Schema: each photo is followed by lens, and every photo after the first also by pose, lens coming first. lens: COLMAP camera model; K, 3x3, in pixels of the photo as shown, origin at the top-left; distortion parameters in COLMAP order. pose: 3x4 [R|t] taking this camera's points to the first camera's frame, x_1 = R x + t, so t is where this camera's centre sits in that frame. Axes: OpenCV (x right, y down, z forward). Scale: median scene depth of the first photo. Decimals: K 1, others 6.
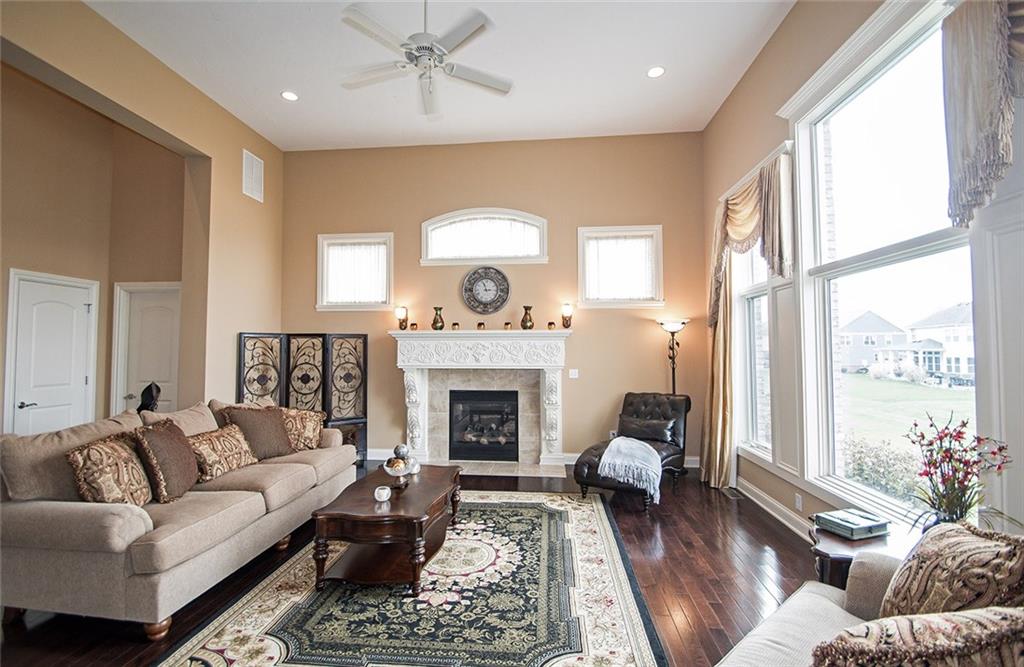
lens RADIAL K [[459.7, 0, 500.0], [0, 459.7, 334.9], [0, 0, 1]] dist [-0.000873, -0.000389]
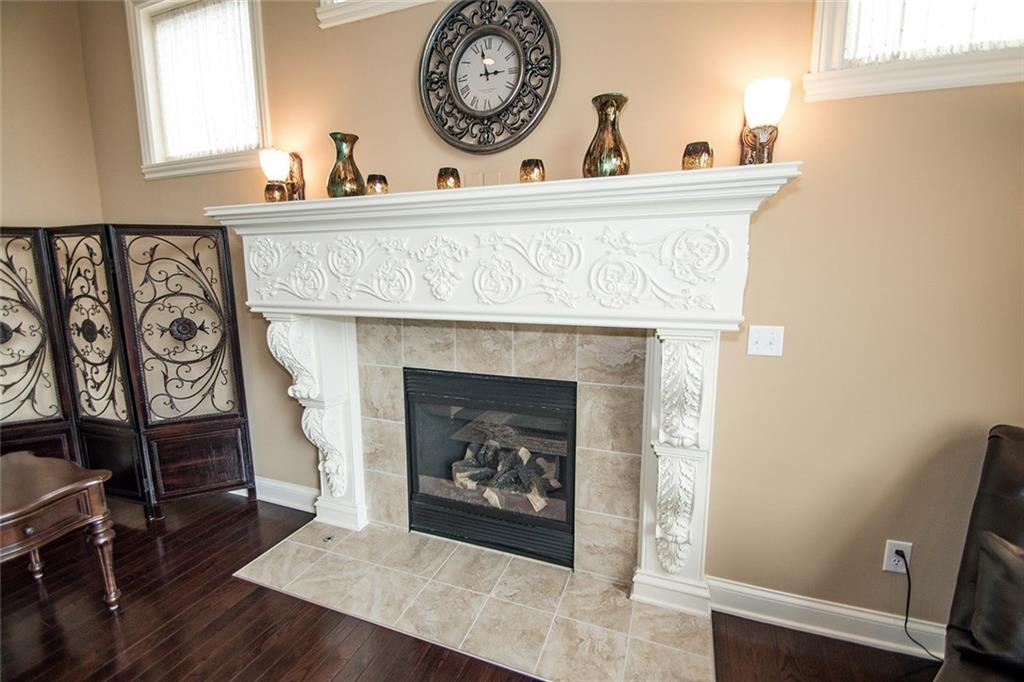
lens RADIAL K [[439.3, 0, 512.0], [0, 439.3, 344.8], [0, 0, 1]] dist [-0.001981, -0.000220]
pose [[0.968660, 0.038056, -0.245456, 0.071679], [0.008218, 0.982742, 0.184798, 0.033742], [0.248253, -0.181023, 0.951631, 0.686113]]
